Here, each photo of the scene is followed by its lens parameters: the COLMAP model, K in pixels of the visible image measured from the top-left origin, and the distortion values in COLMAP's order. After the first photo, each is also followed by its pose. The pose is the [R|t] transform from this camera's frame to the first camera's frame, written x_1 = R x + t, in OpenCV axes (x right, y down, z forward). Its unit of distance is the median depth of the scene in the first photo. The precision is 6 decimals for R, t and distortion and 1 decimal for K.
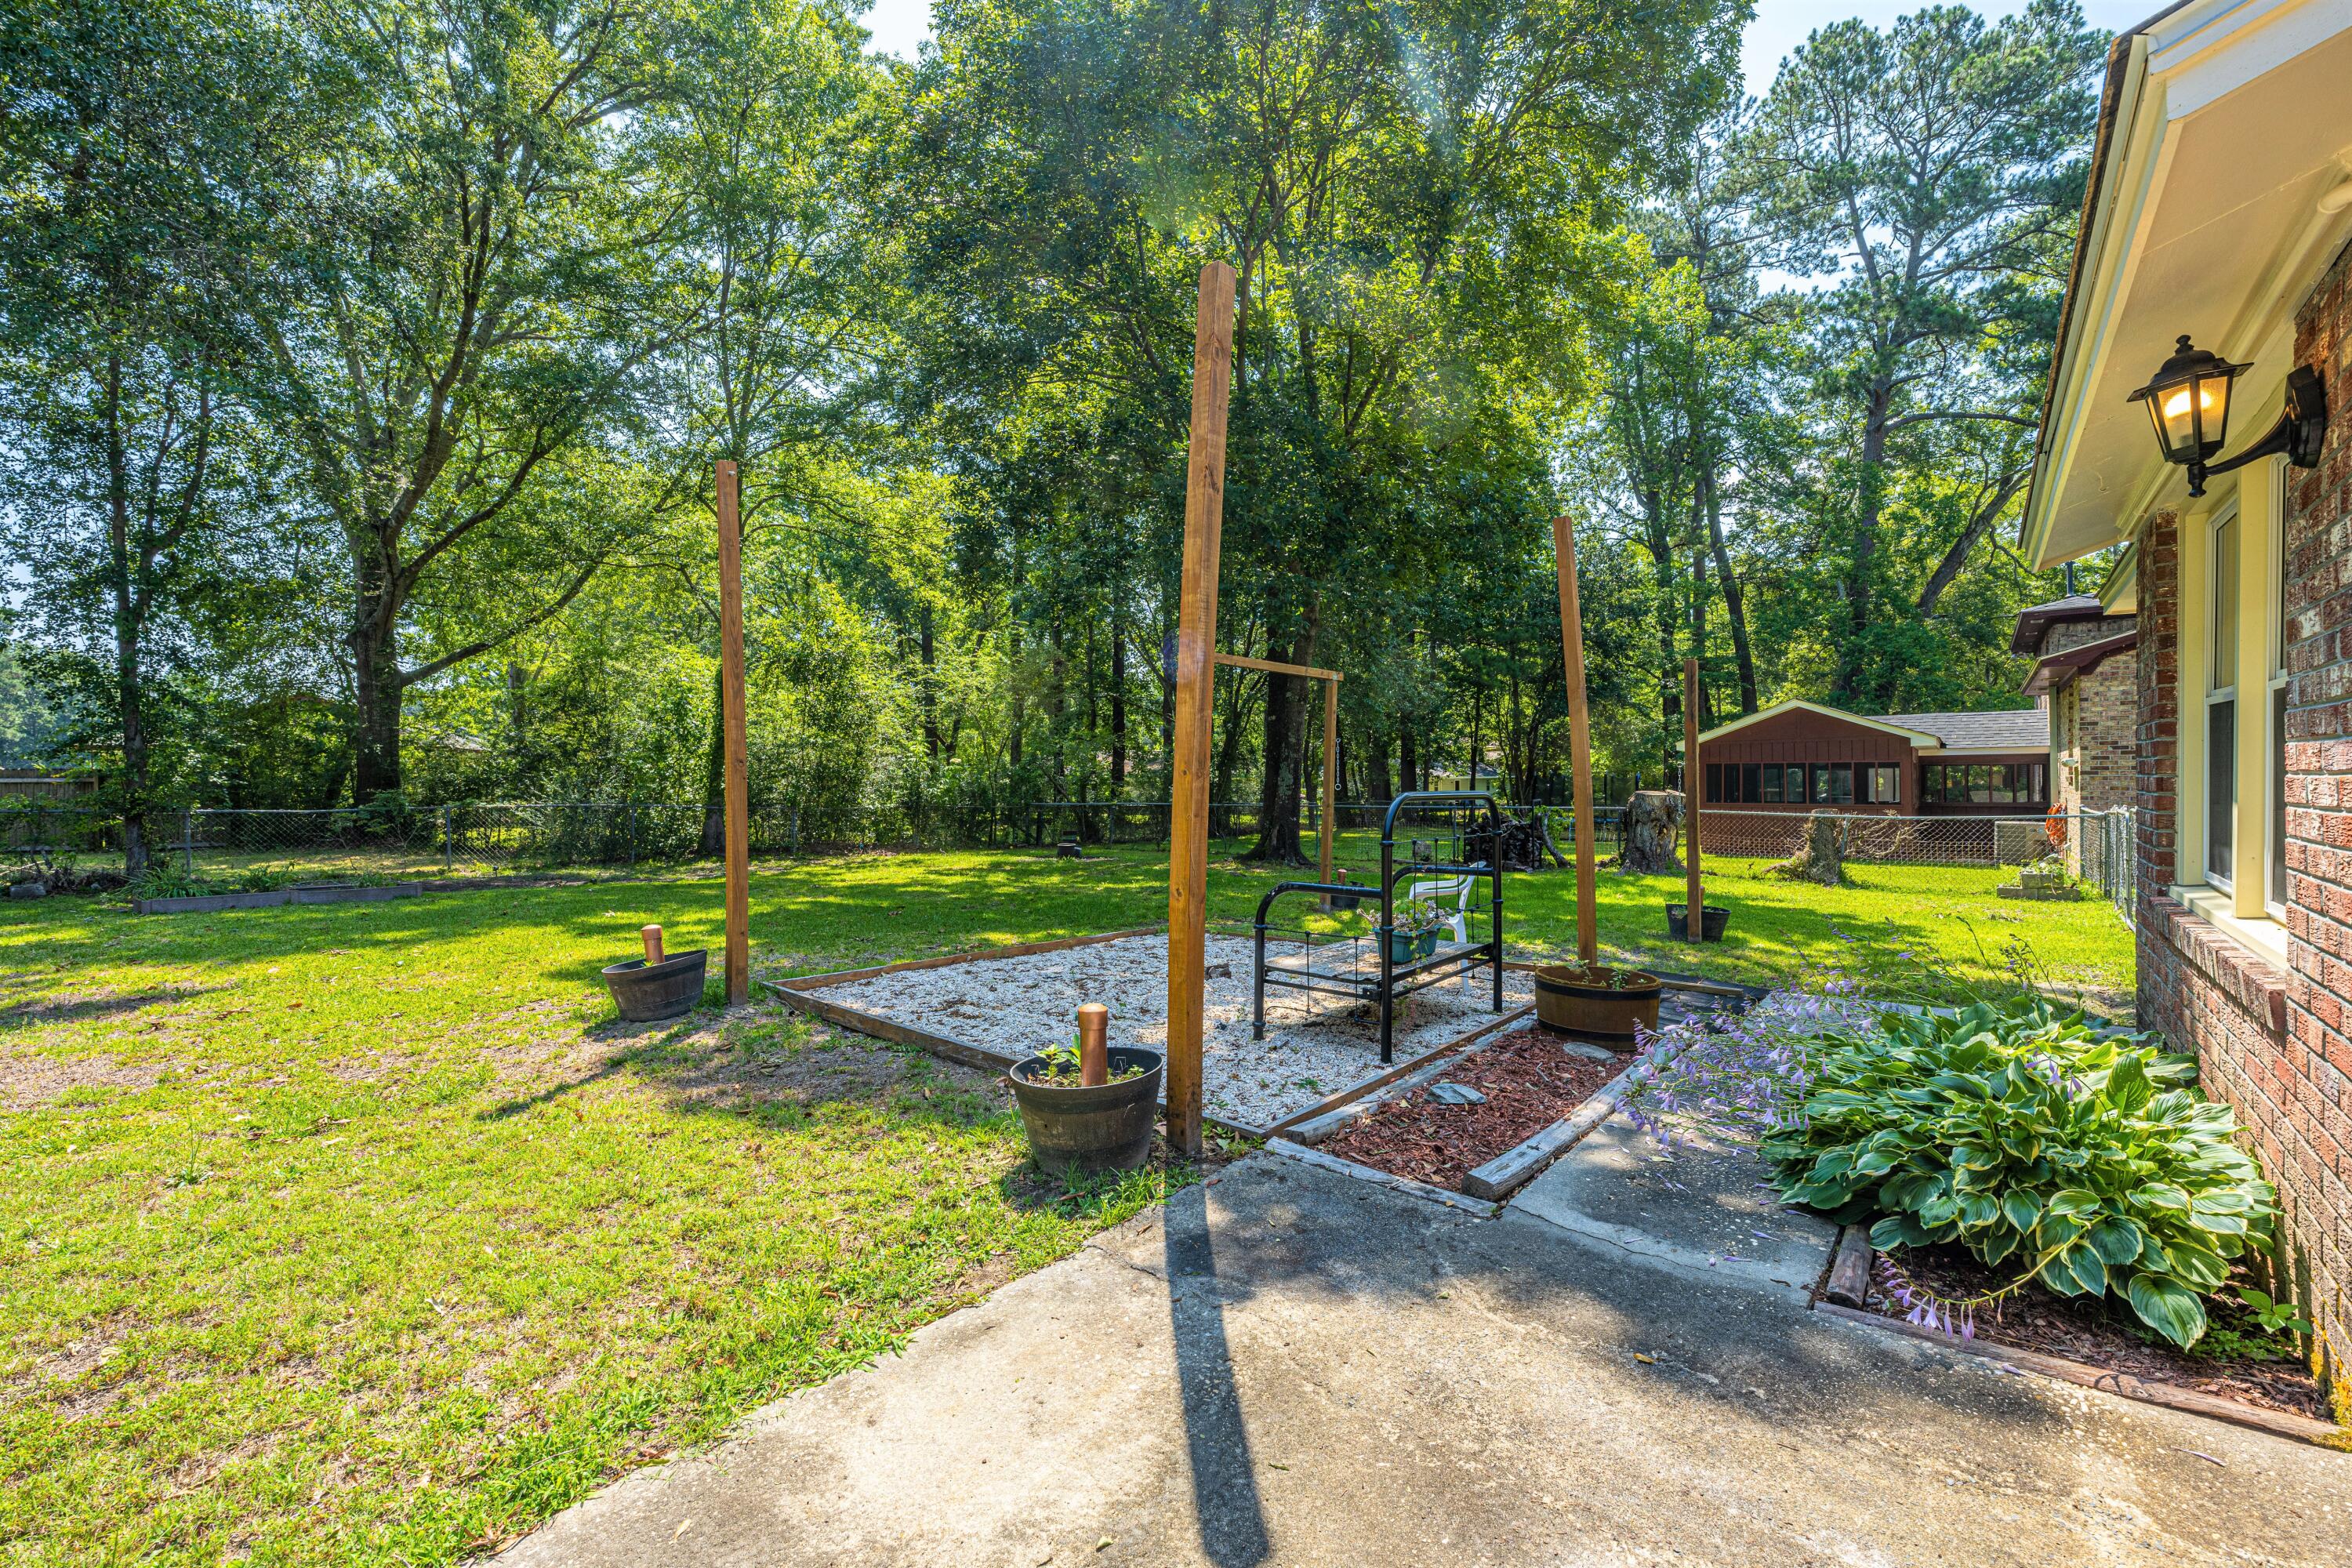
lens RADIAL K [[928.7, 0, 1156.7], [0, 928.7, 780.3], [0, 0, 1]] dist [-0.008433, 0.000880]
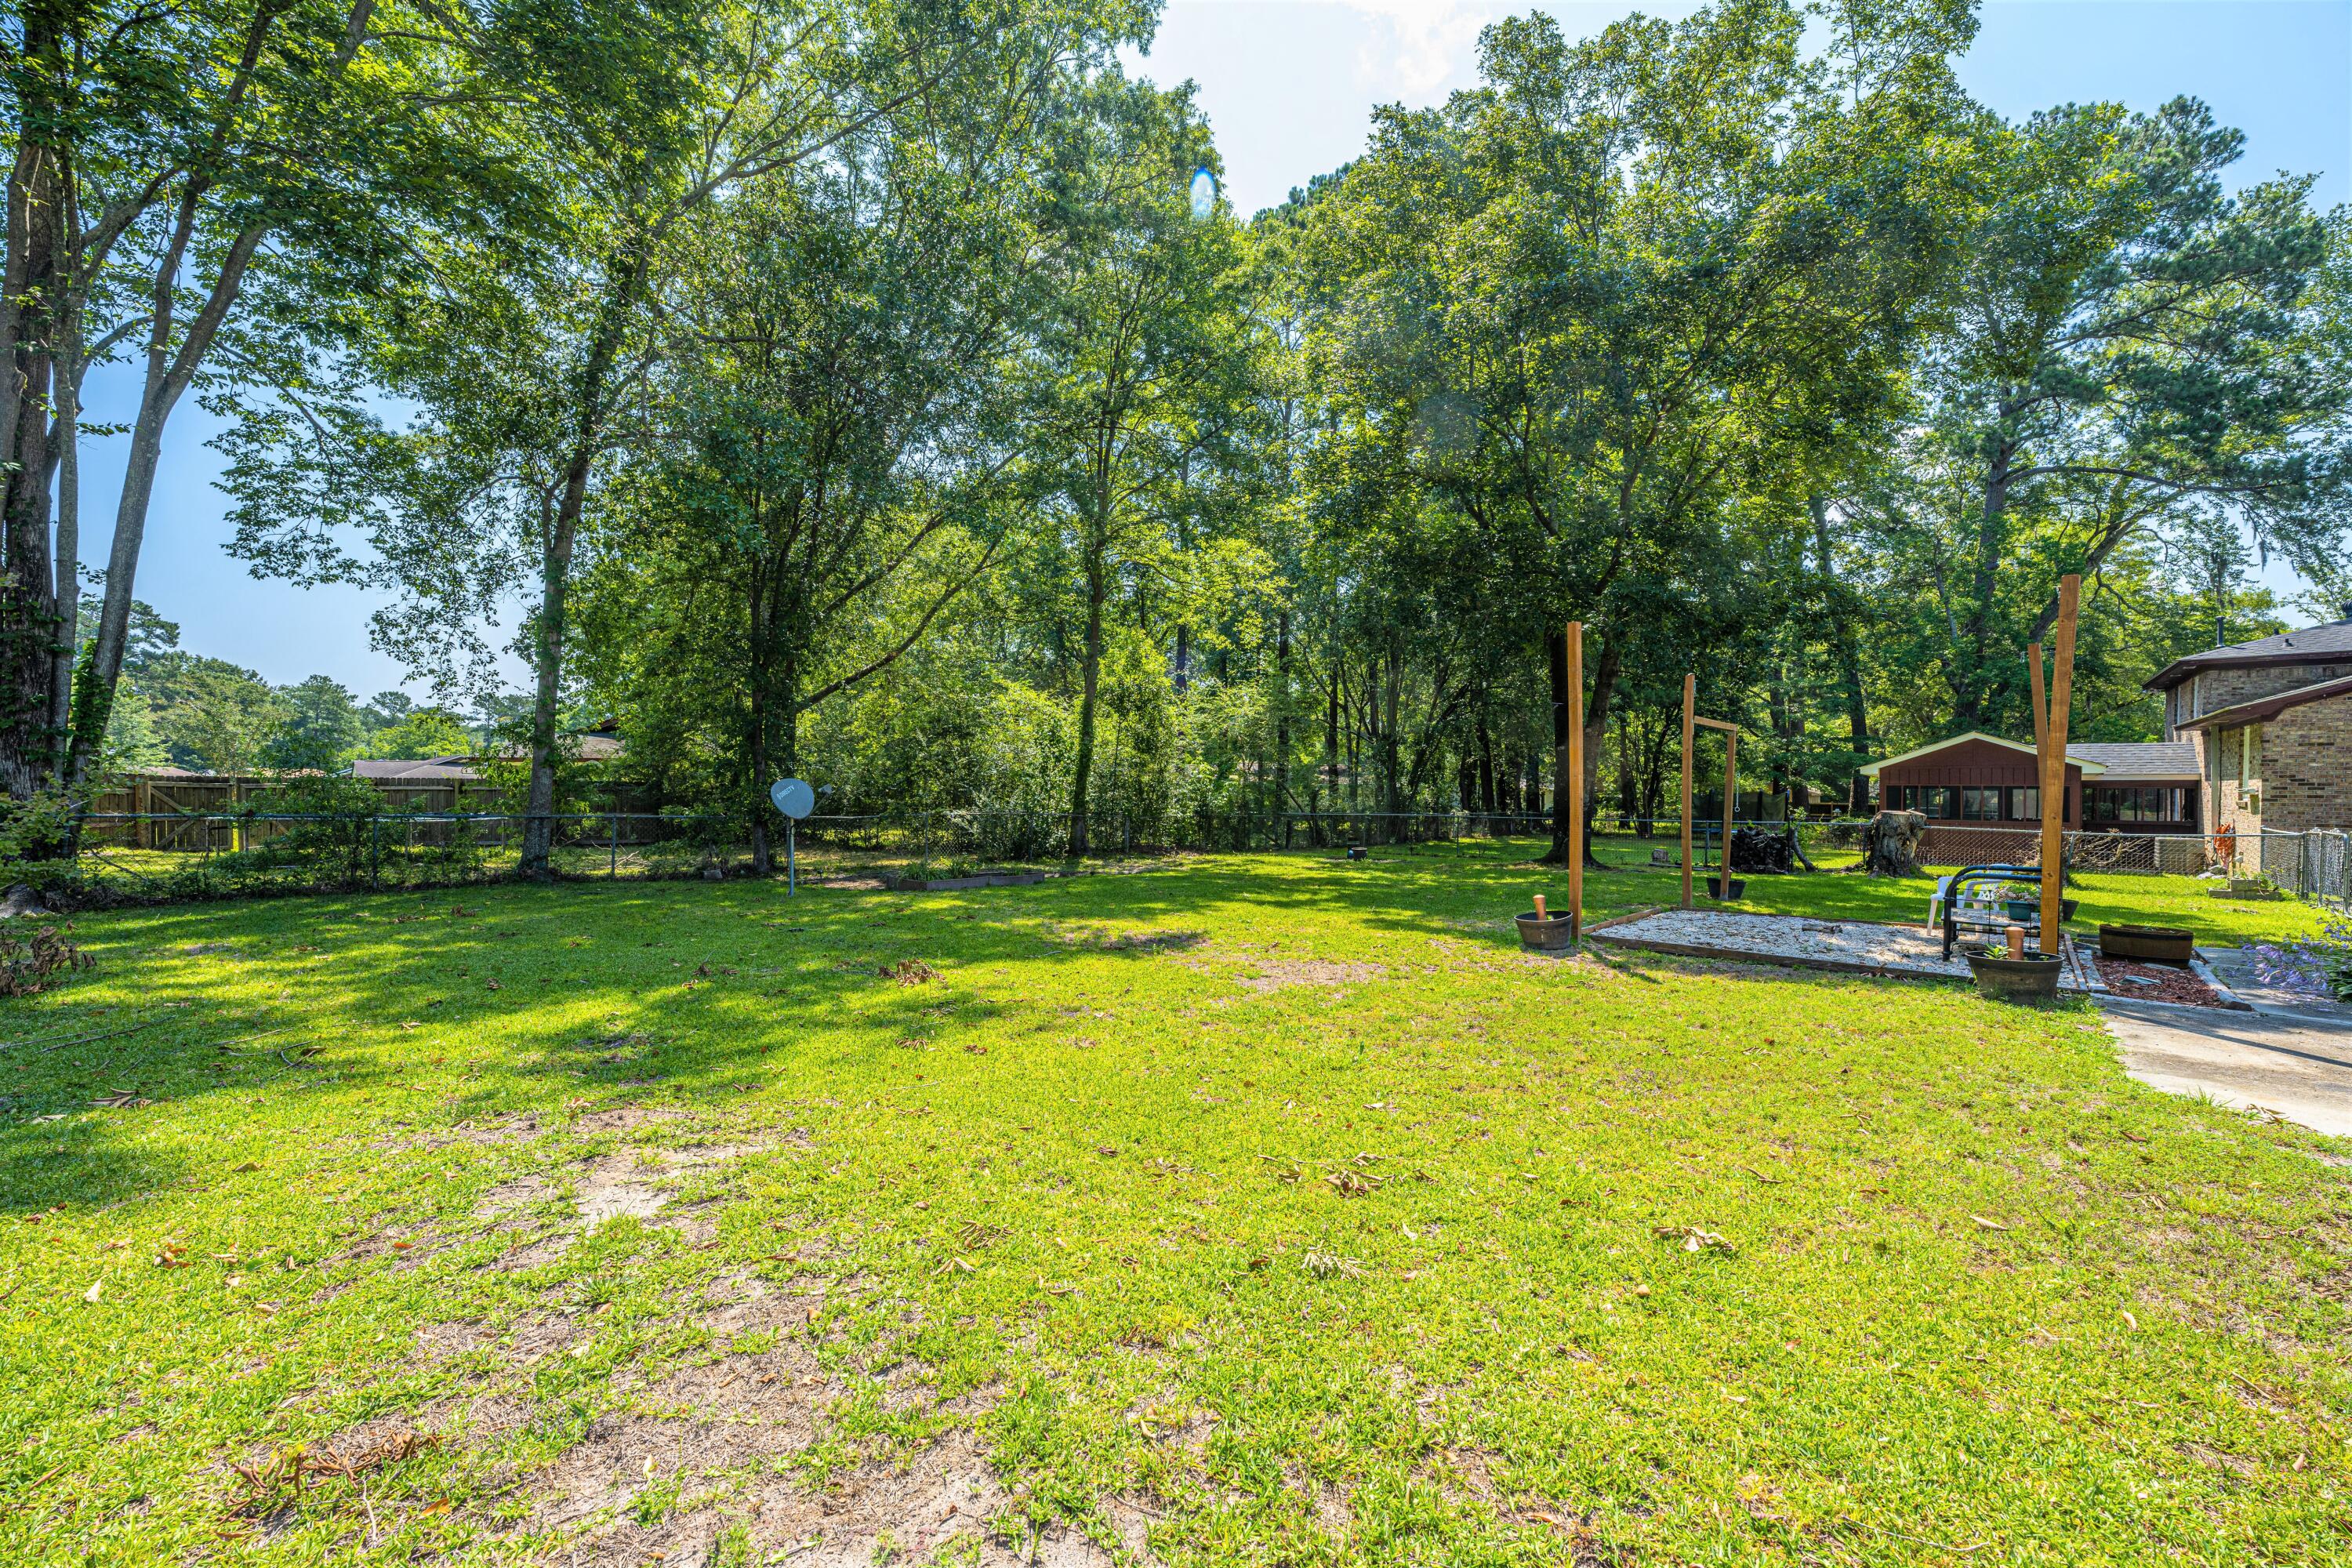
lens RADIAL K [[928.7, 0, 1101.2], [0, 928.7, 794.4], [0, 0, 1]] dist [-0.008433, 0.000880]
pose [[0.999457, 0.007914, -0.031990, -0.371401], [-0.007592, 0.999919, 0.010173, -0.011537], [0.032068, -0.009924, 0.999436, -0.205788]]
